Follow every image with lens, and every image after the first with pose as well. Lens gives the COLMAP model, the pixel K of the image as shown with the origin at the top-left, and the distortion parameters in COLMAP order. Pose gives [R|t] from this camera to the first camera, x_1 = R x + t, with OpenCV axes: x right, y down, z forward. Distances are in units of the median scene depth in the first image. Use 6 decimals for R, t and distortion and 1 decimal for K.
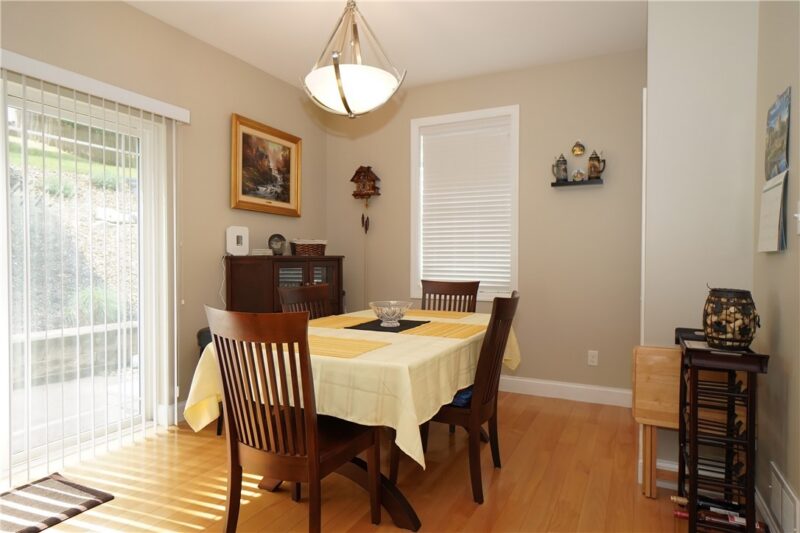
lens RADIAL K [[488.1, 0, 401.1], [0, 488.1, 267.1], [0, 0, 1]] dist [0.002231, 0.003450]
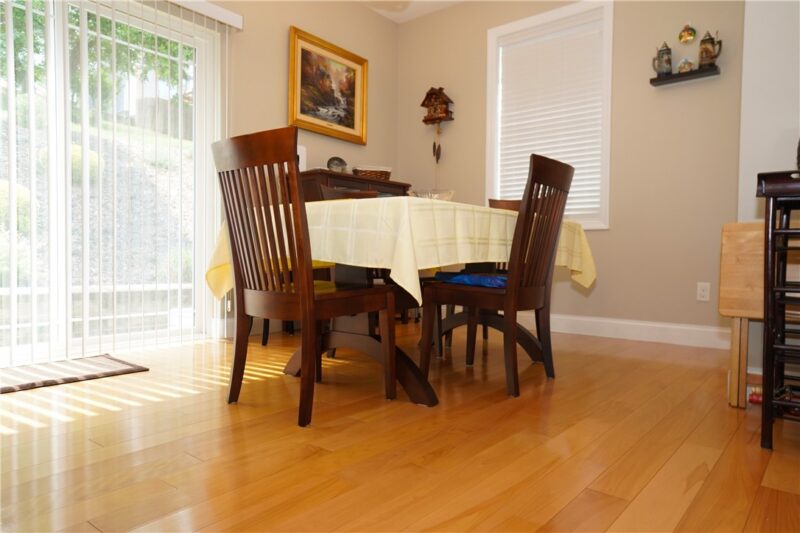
lens RADIAL K [[543.8, 0, 398.2], [0, 543.8, 267.4], [0, 0, 1]] dist [0.014638, 0.015668]
pose [[0.974718, 0.010921, -0.223172, 0.094750], [-0.011305, 0.999936, -0.000440, 0.140403], [0.223153, 0.002952, 0.974779, 0.003689]]
